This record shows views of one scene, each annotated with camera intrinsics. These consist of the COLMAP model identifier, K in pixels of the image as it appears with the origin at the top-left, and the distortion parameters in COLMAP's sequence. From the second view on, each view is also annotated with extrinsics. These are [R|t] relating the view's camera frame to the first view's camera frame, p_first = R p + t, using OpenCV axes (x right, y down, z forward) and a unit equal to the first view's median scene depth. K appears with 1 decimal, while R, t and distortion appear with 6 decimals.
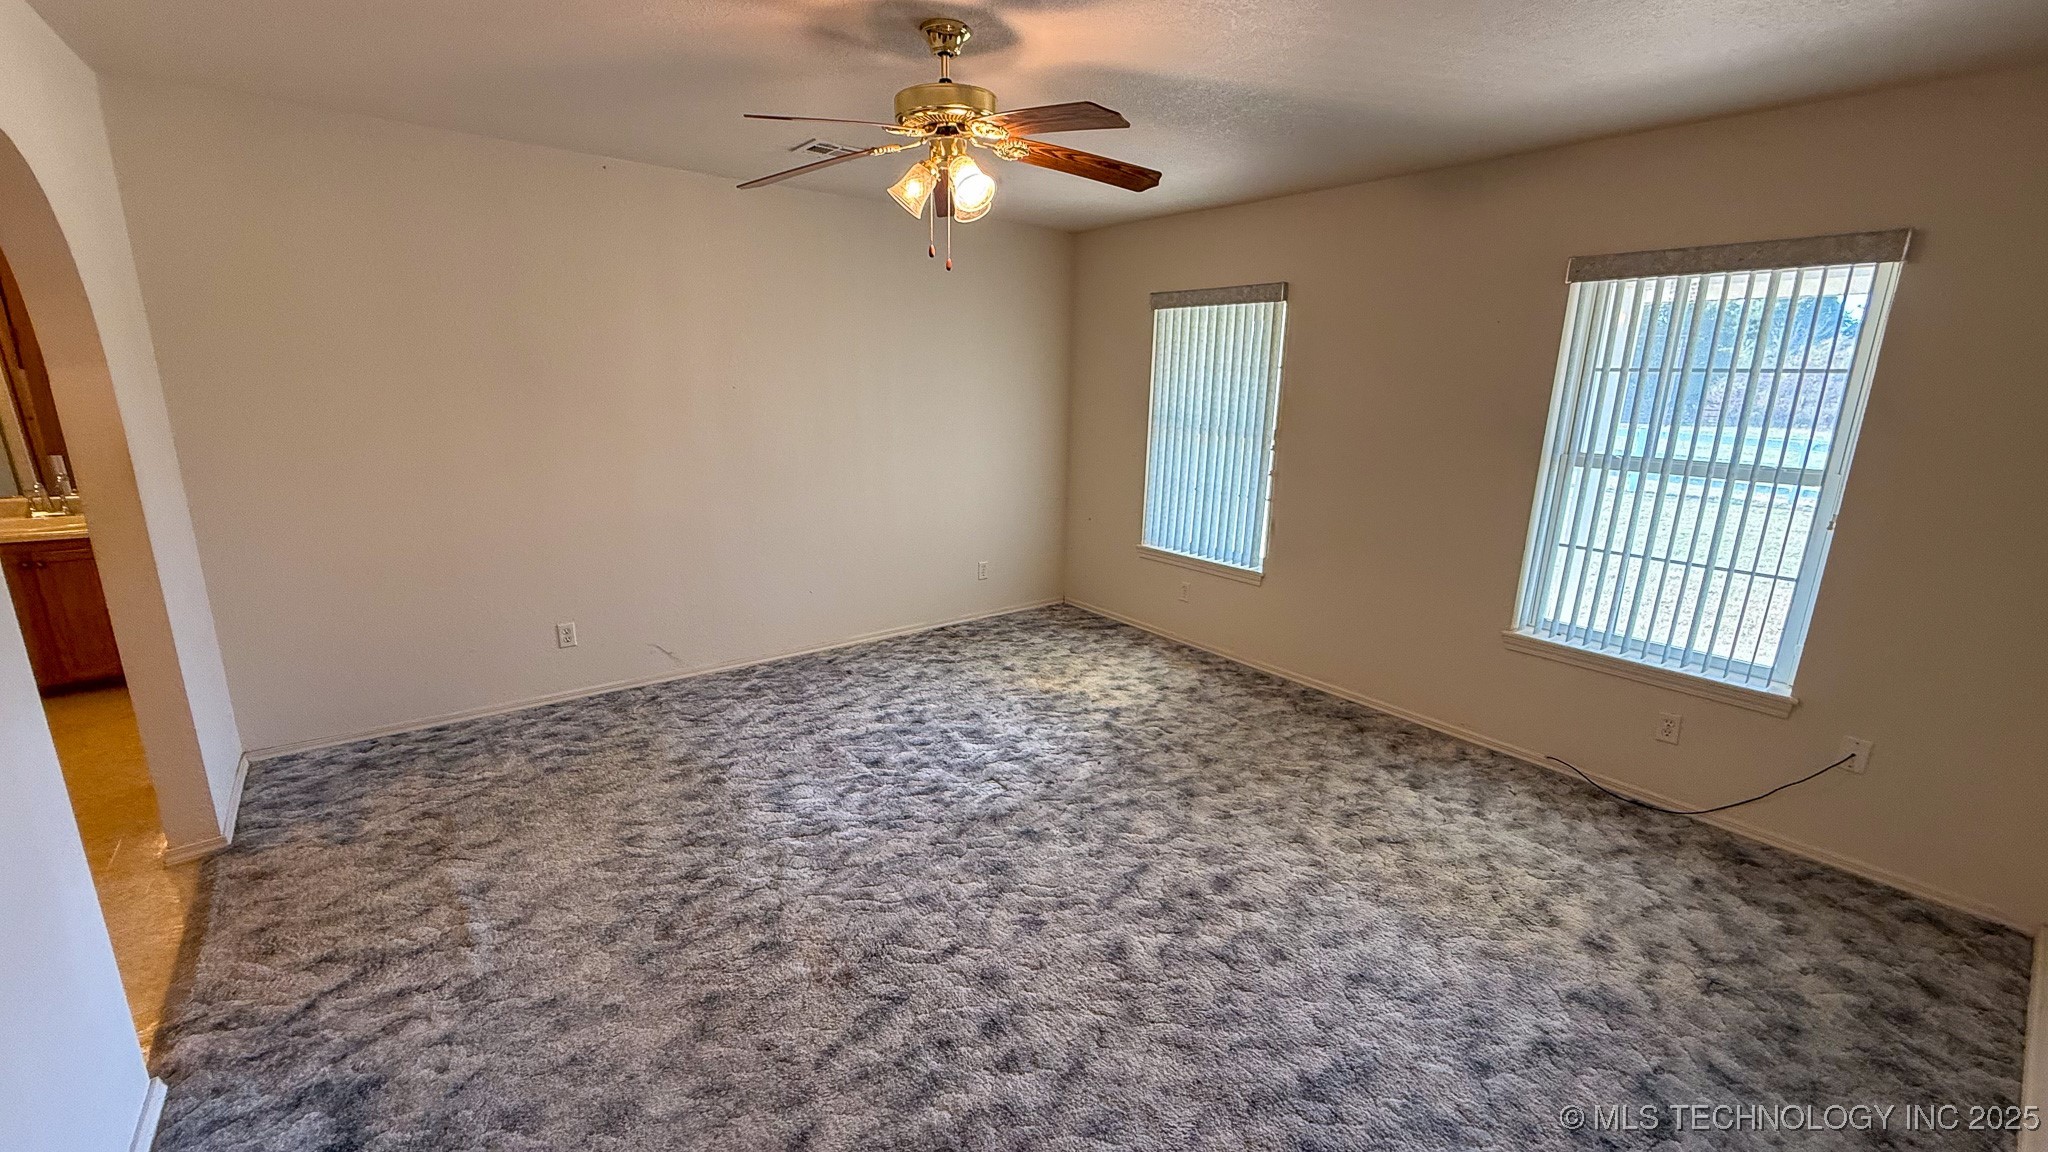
lens RADIAL K [[815.9, 0, 1007.1], [0, 815.9, 581.5], [0, 0, 1]] dist [-0.001740, 0.000560]
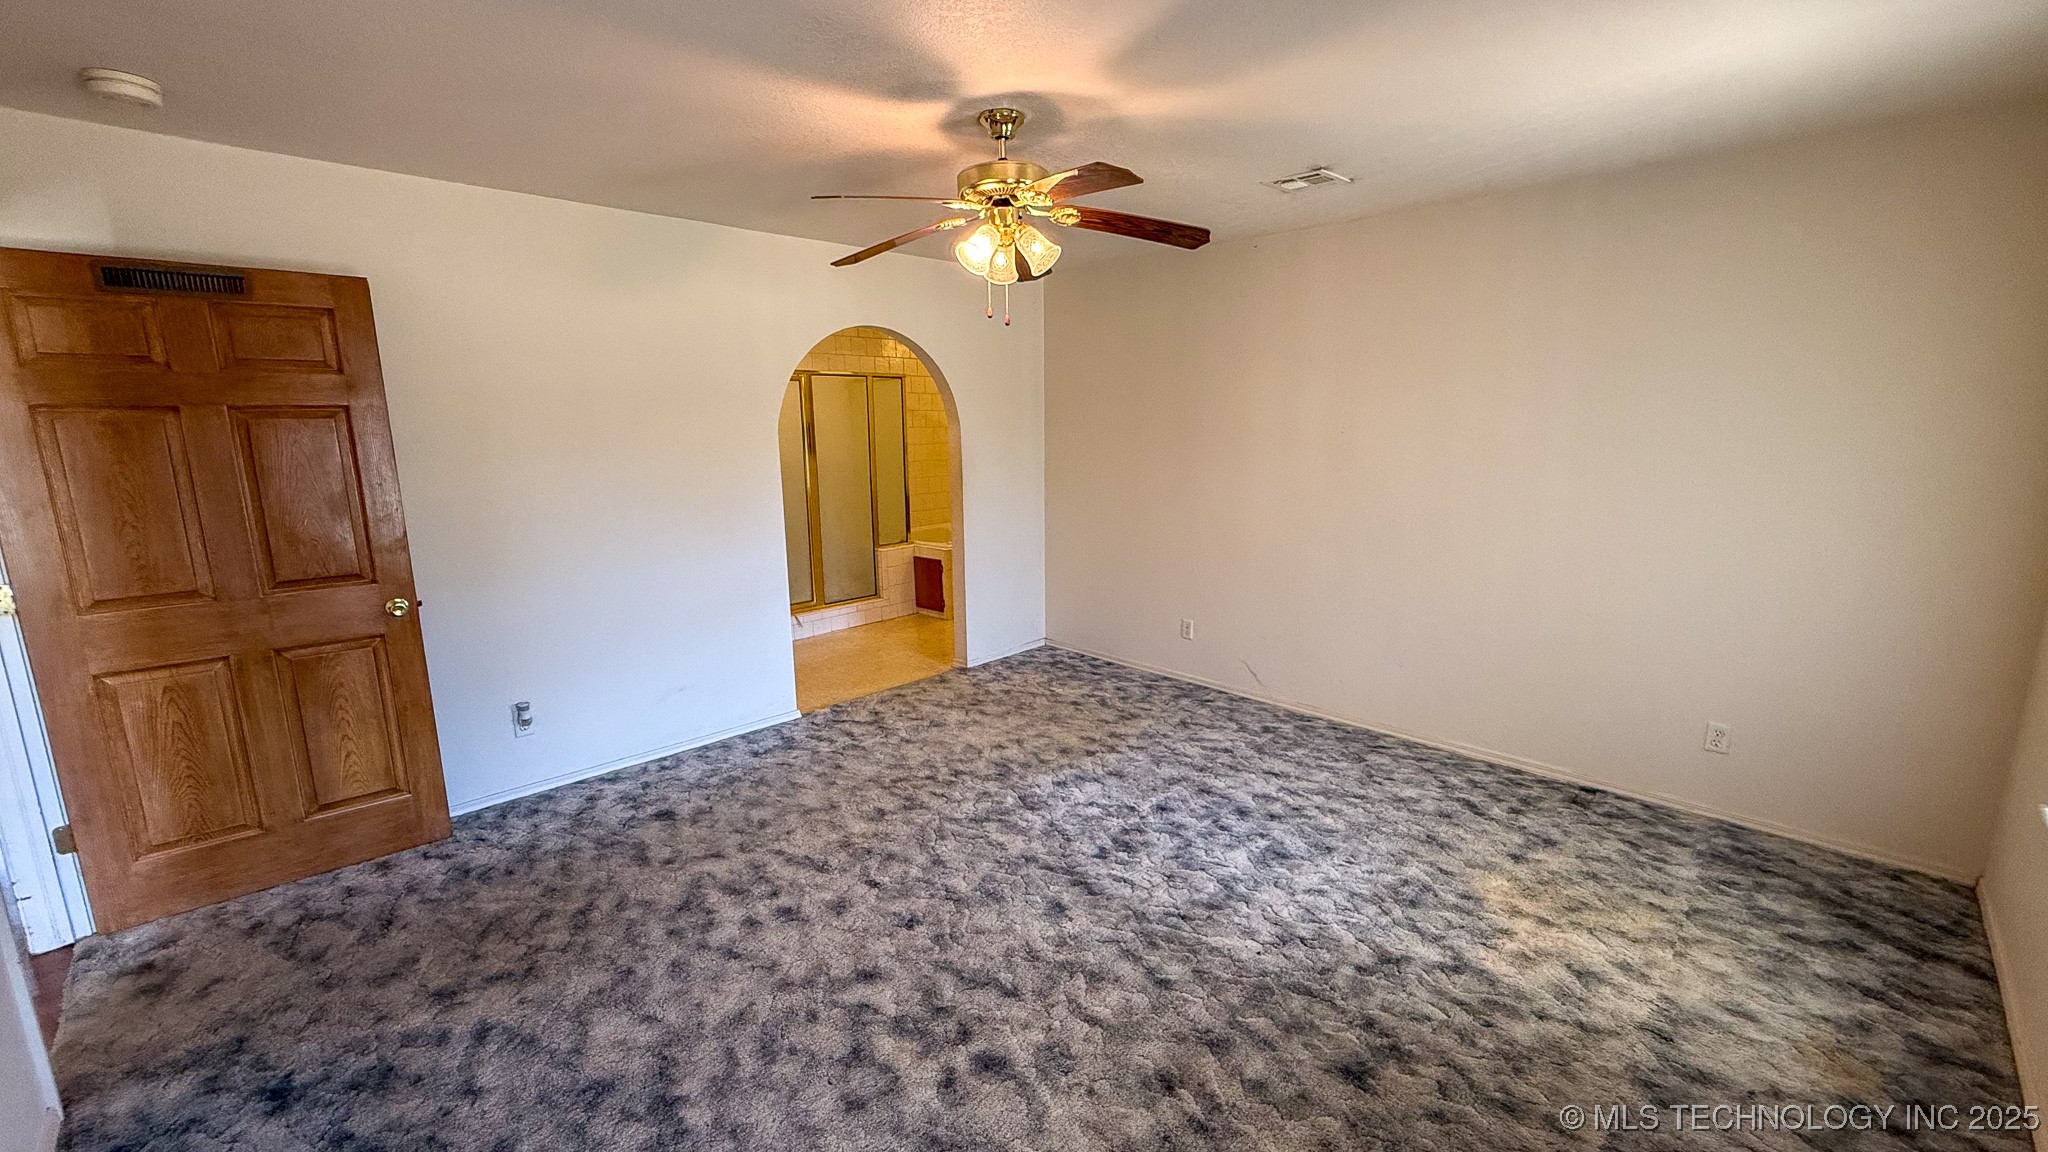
lens RADIAL K [[815.9, 0, 1020.6], [0, 815.9, 581.4], [0, 0, 1]] dist [-0.001740, 0.000560]
pose [[0.119469, 0.174060, -0.977461, 0.667759], [-0.229140, 0.962767, 0.143437, -0.129908], [0.966034, 0.206839, 0.154905, 0.579619]]
